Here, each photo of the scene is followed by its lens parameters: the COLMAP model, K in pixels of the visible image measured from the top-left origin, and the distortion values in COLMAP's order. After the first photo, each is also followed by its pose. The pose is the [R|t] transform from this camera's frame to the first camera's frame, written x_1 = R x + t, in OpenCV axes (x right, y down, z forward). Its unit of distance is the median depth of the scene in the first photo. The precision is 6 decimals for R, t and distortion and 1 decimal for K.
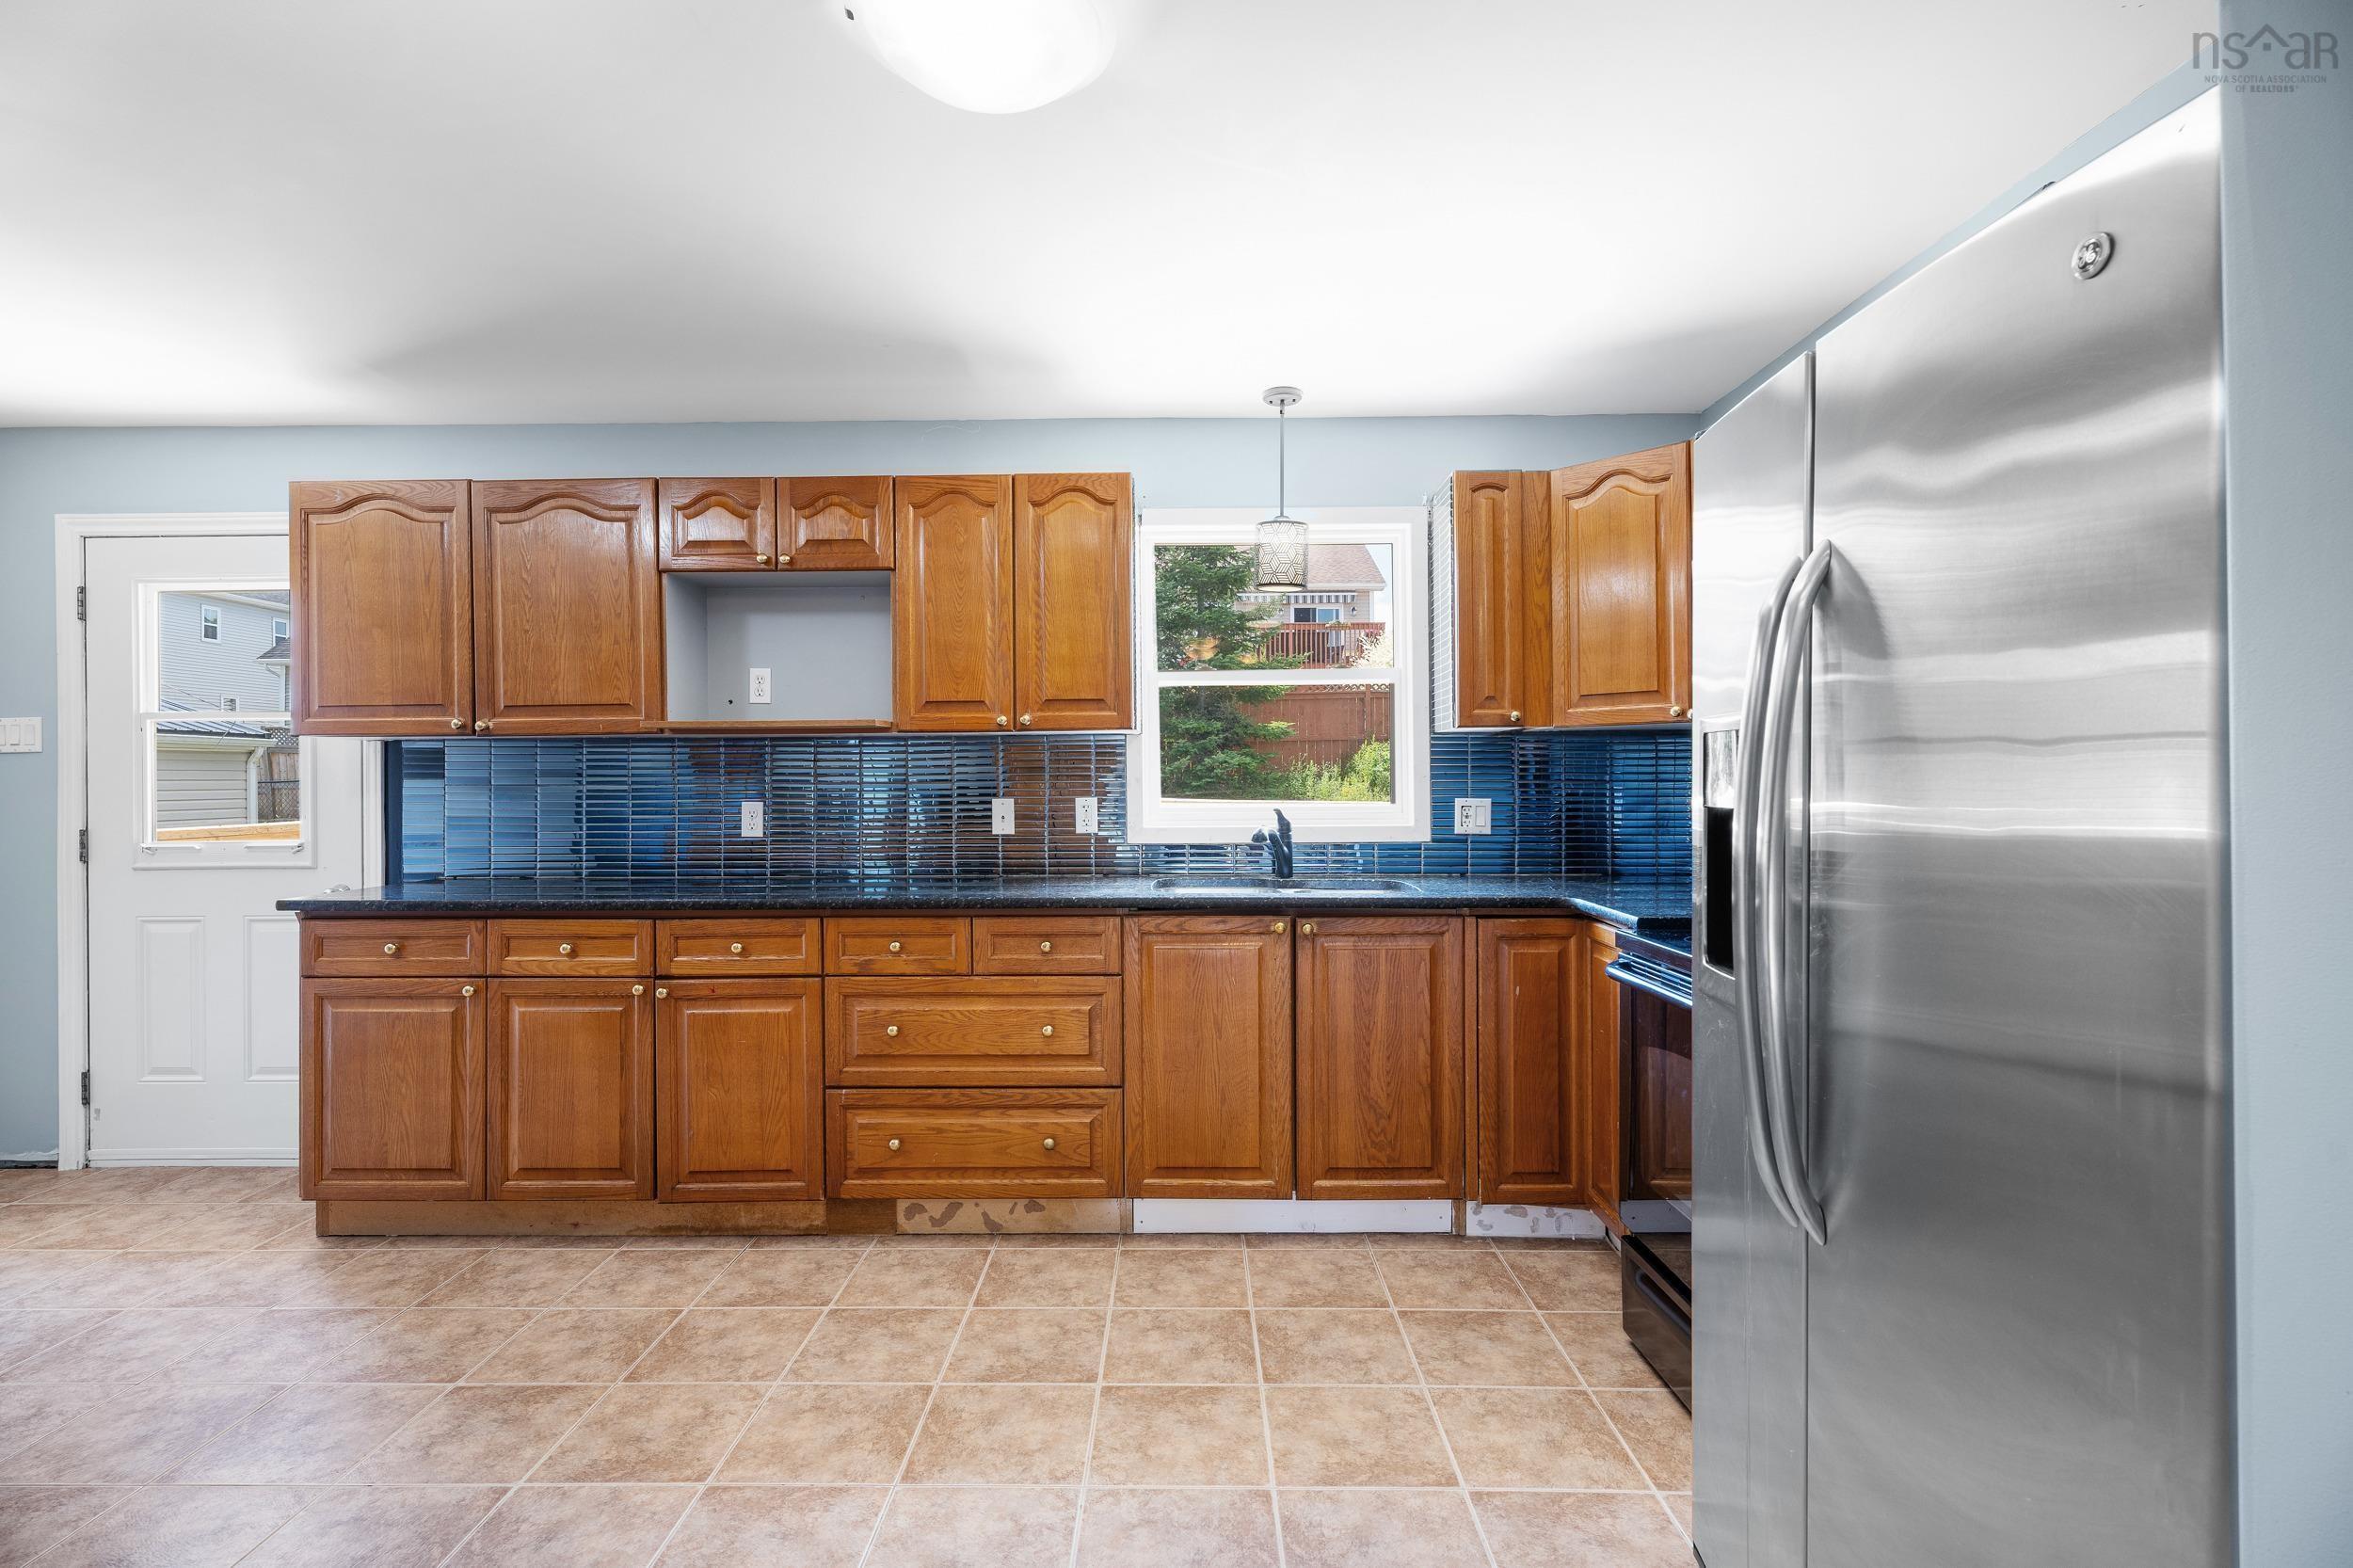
lens RADIAL K [[1114.4, 0, 1176.5], [0, 1114.4, 784.0], [0, 0, 1]] dist [0.001898, 0.000748]
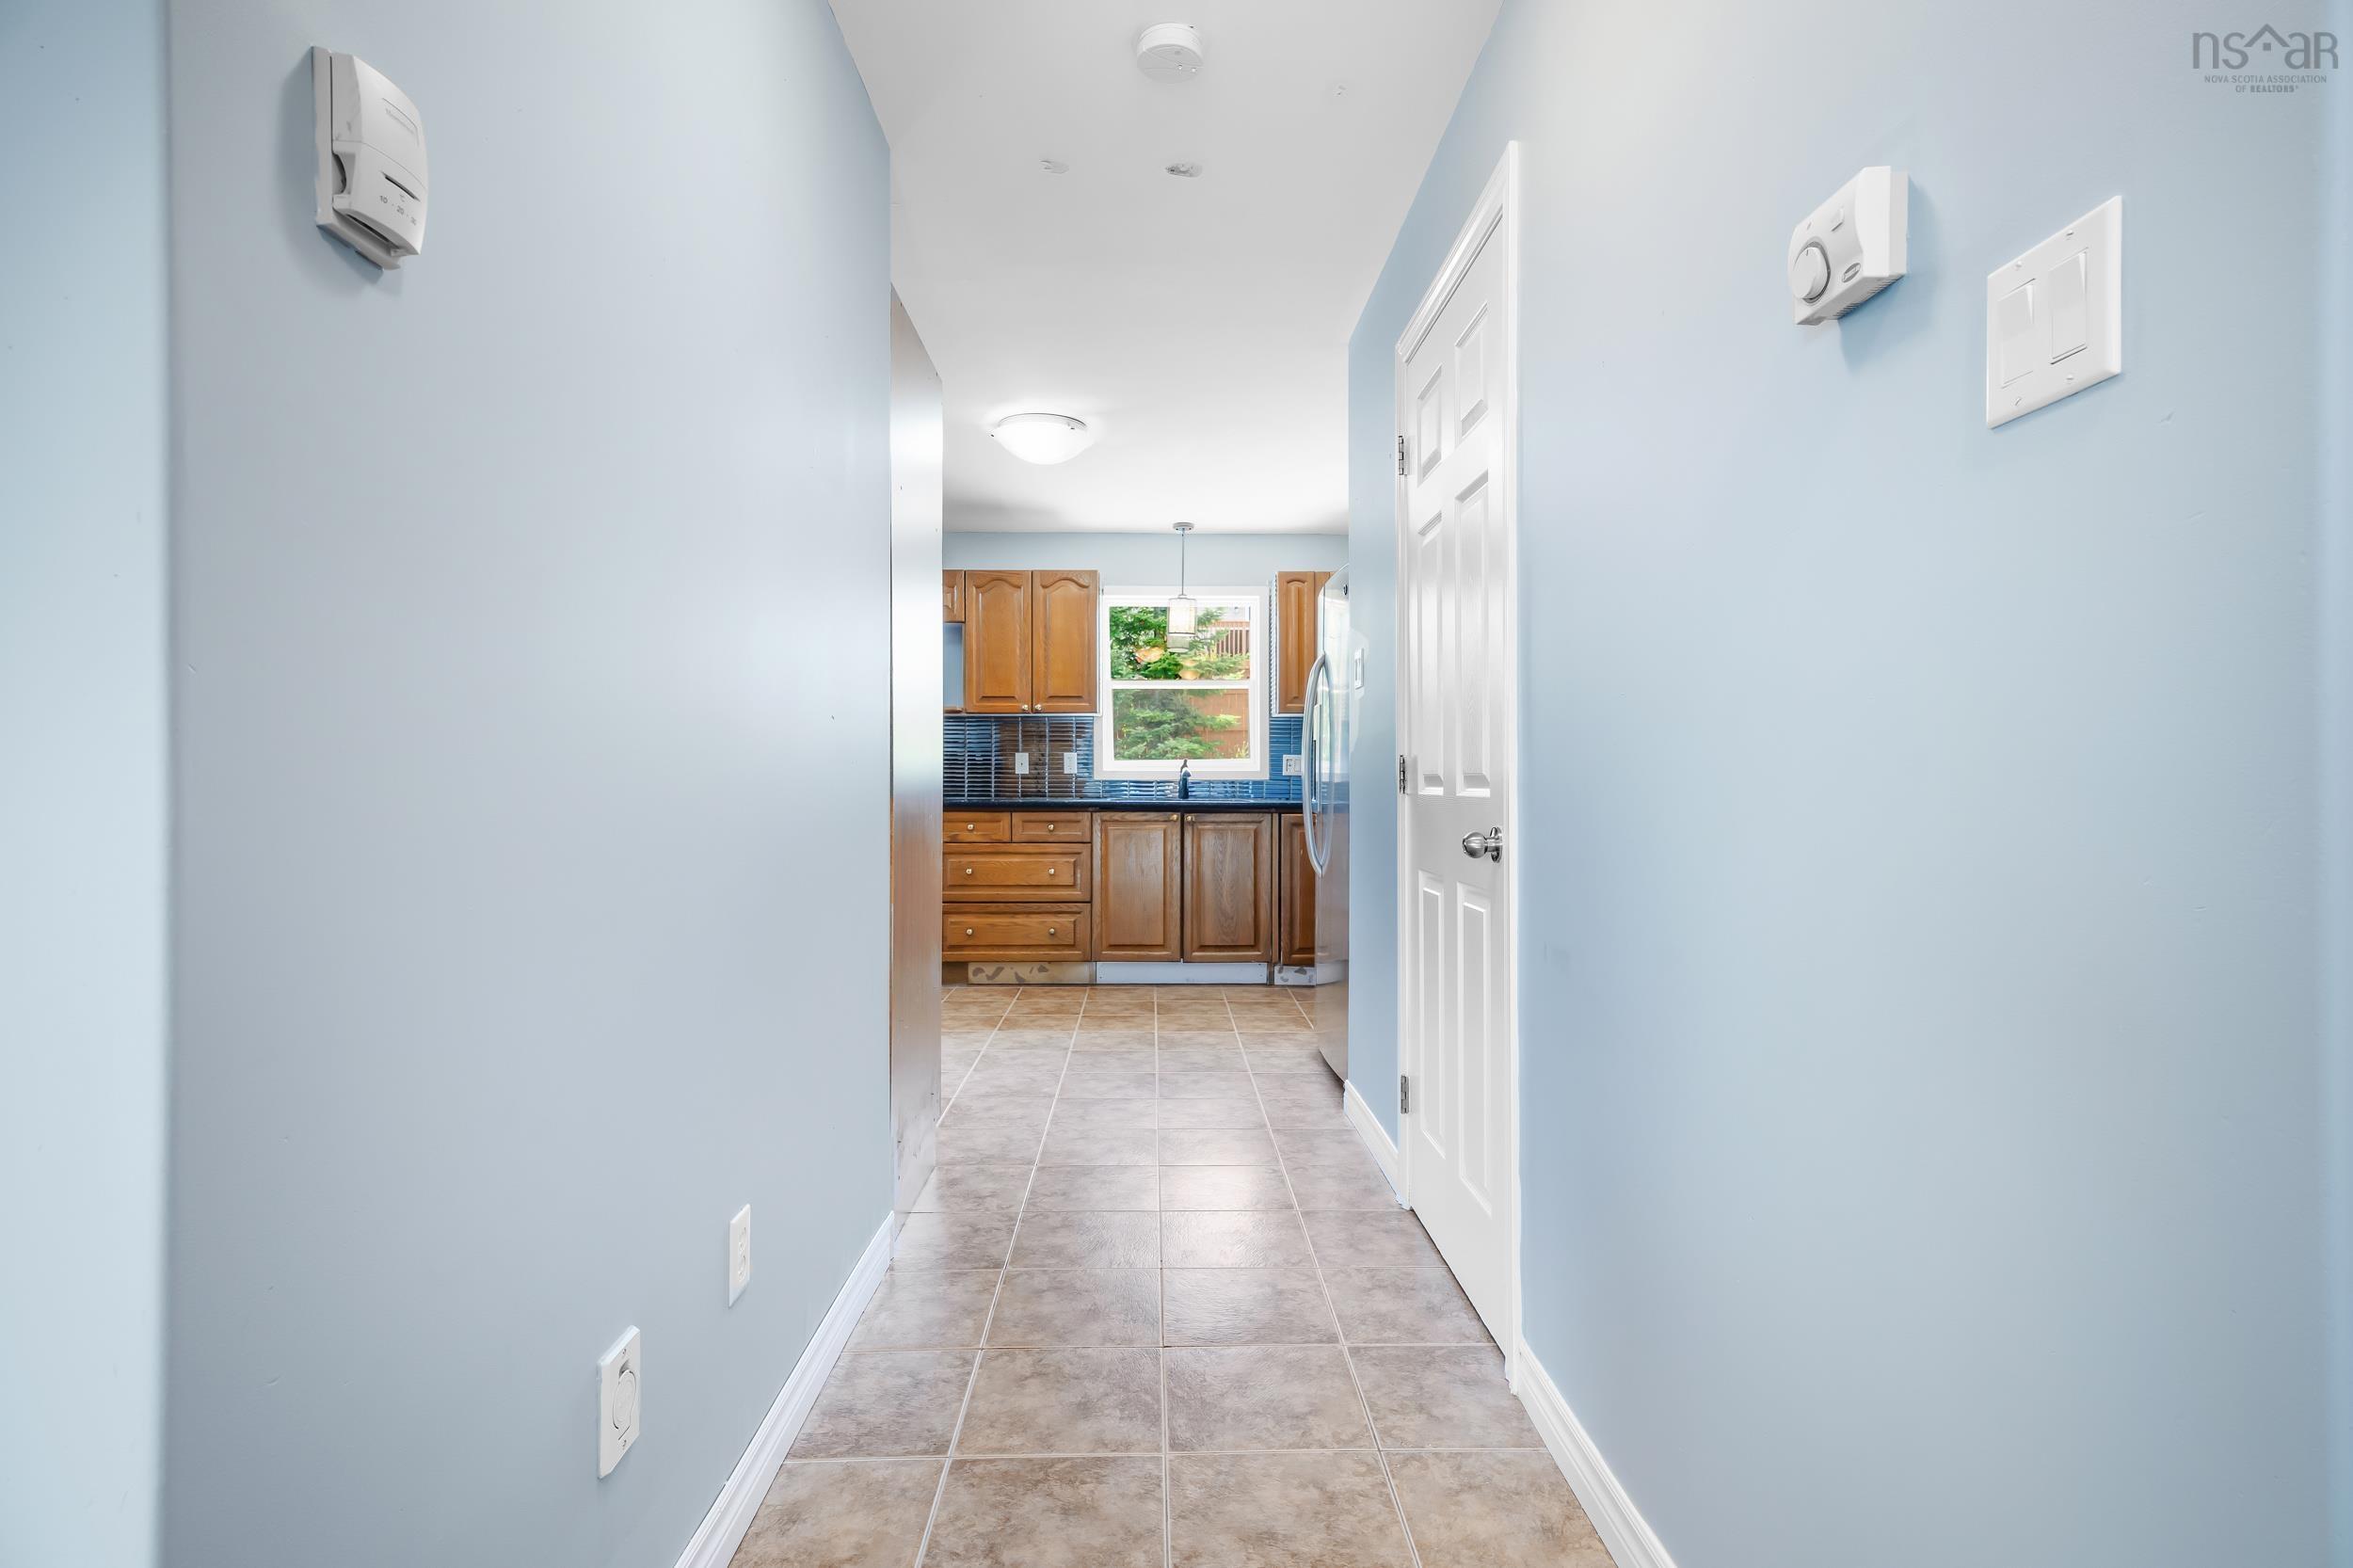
lens RADIAL K [[1152.2, 0, 1176.5], [0, 1152.2, 784.0], [0, 0, 1]] dist [0.000216, -0.000002]
pose [[0.999424, 0.007520, 0.033101, 0.029281], [-0.007655, 0.999963, 0.003971, 0.062726], [-0.033070, -0.004222, 0.999444, -0.945285]]
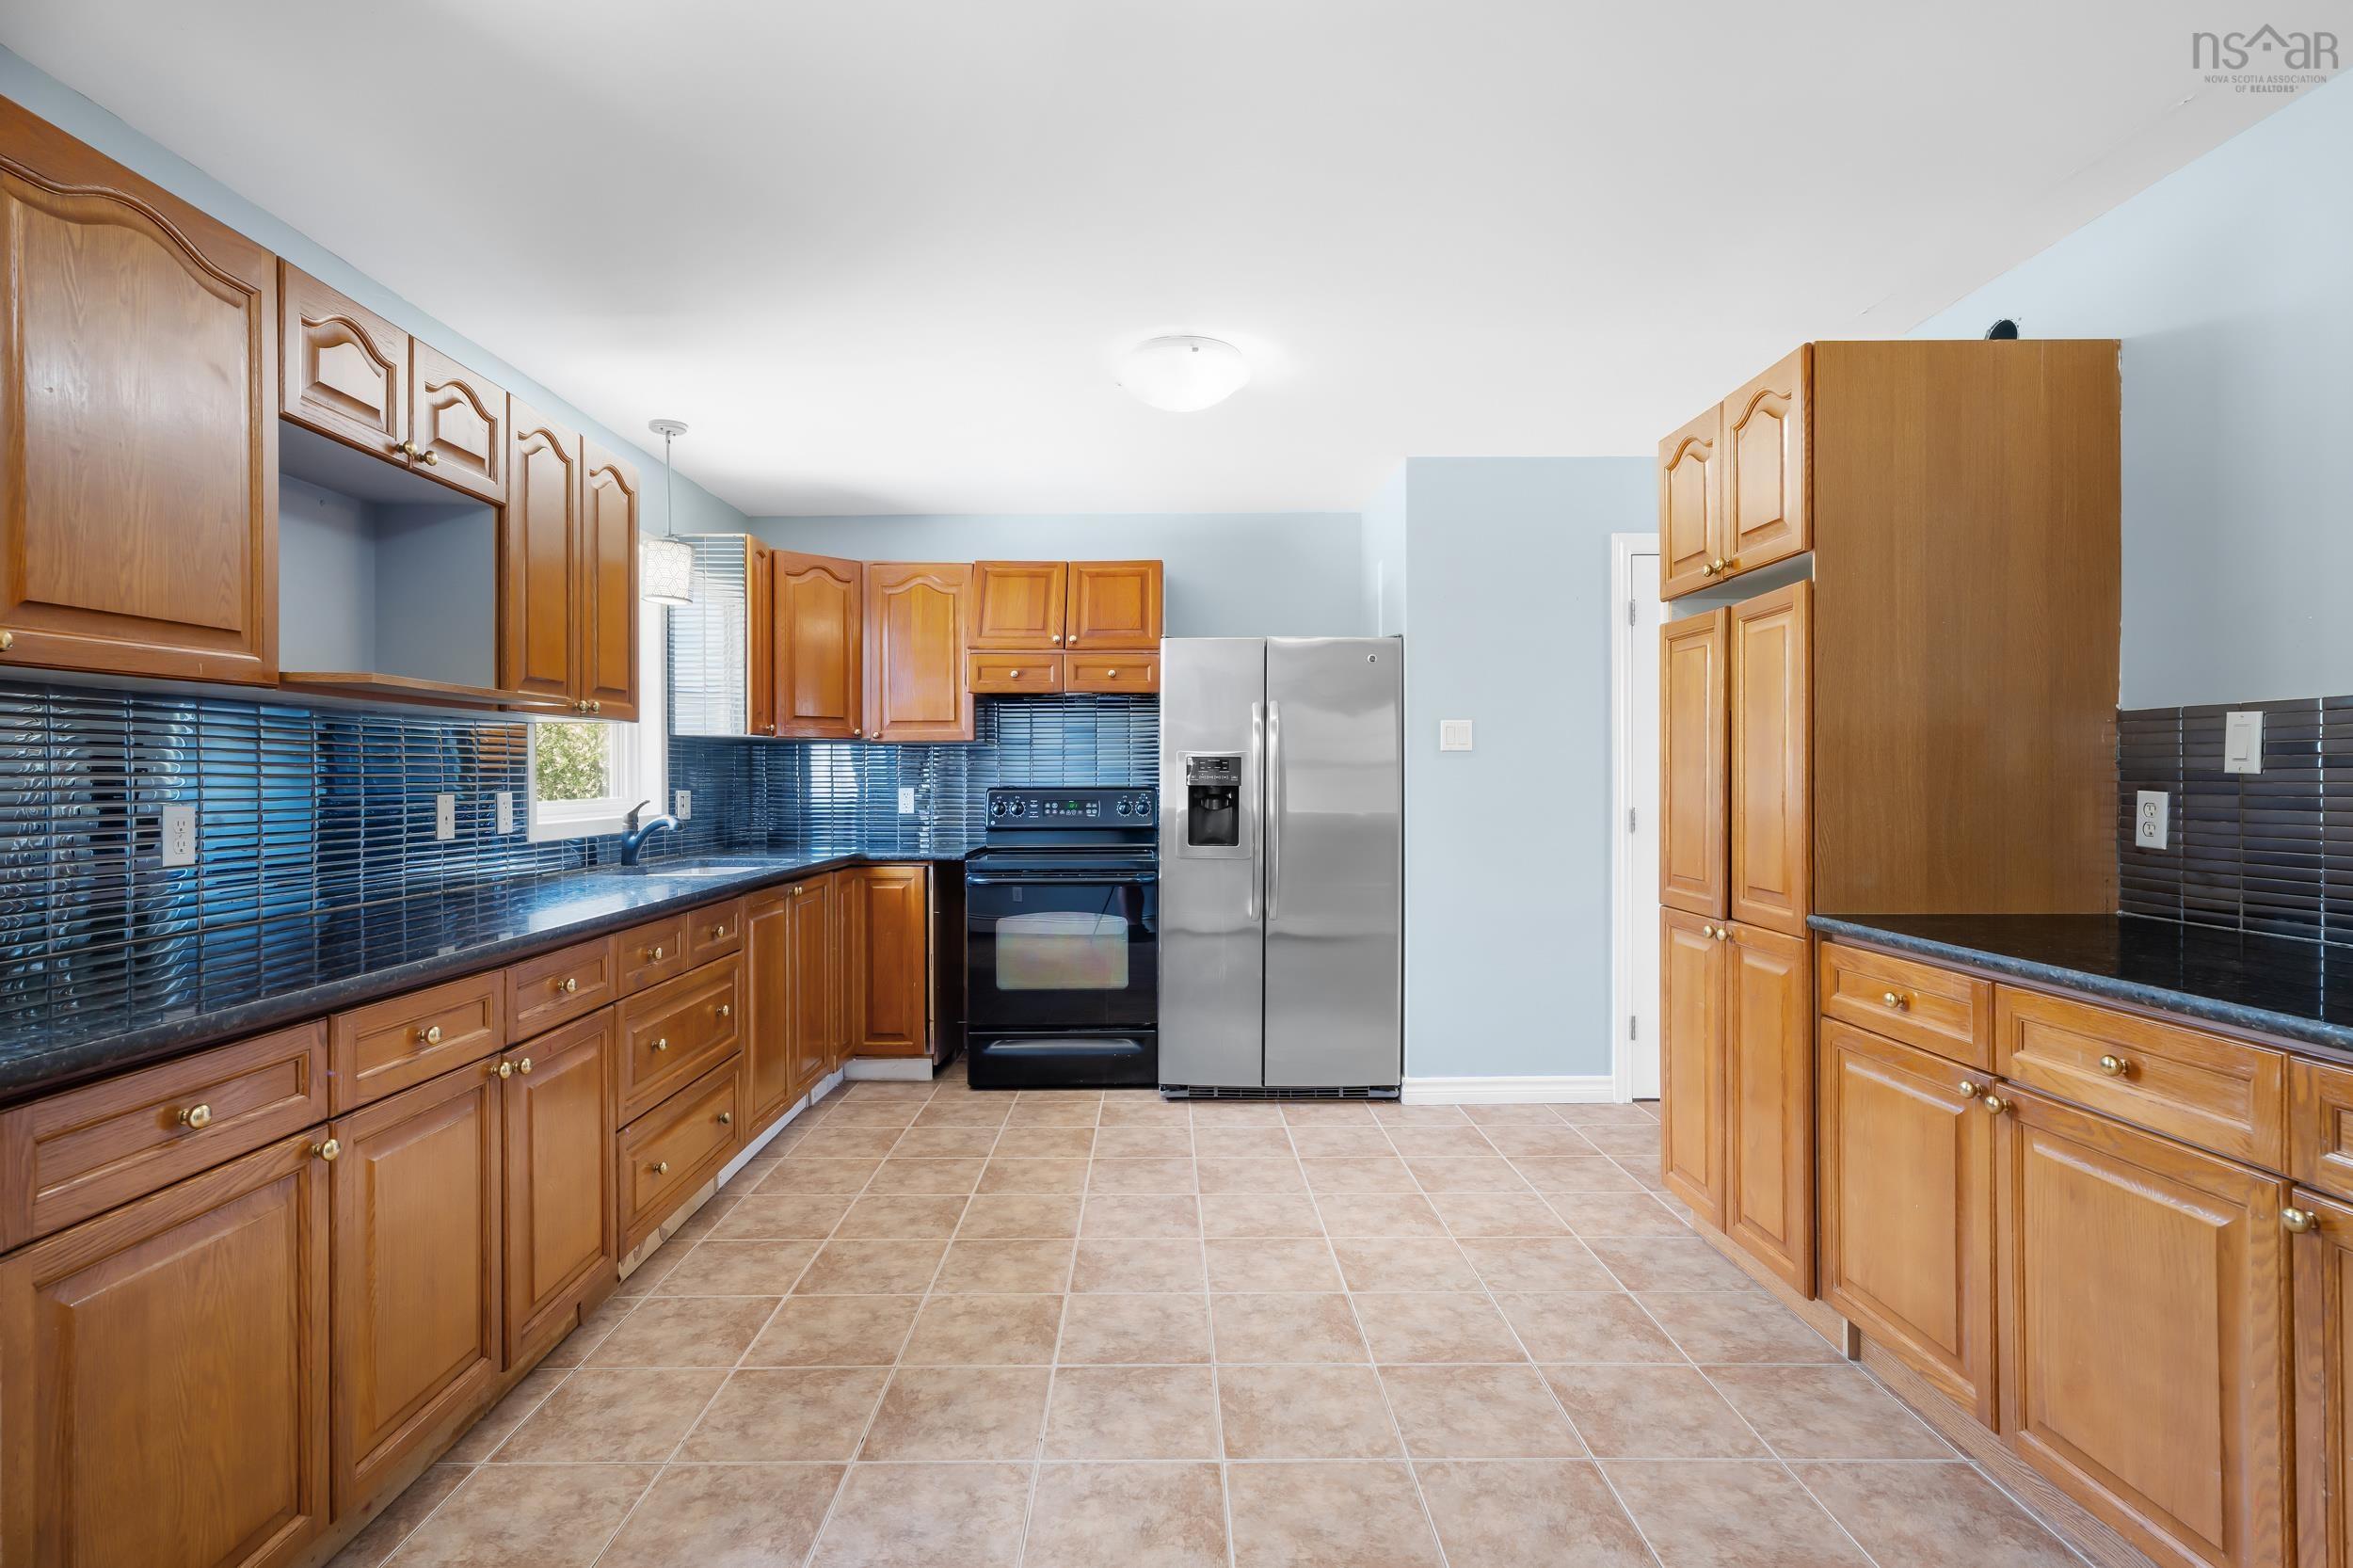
lens RADIAL K [[1161.6, 0, 1161.6], [0, 1161.6, 777.7], [0, 0, 1]] dist [0.002827, 0.002336]
pose [[-0.014972, 0.004585, 0.999877, -1.202039], [0.002377, 0.999987, -0.004550, 0.006917], [-0.999885, 0.002309, -0.014982, 0.594969]]
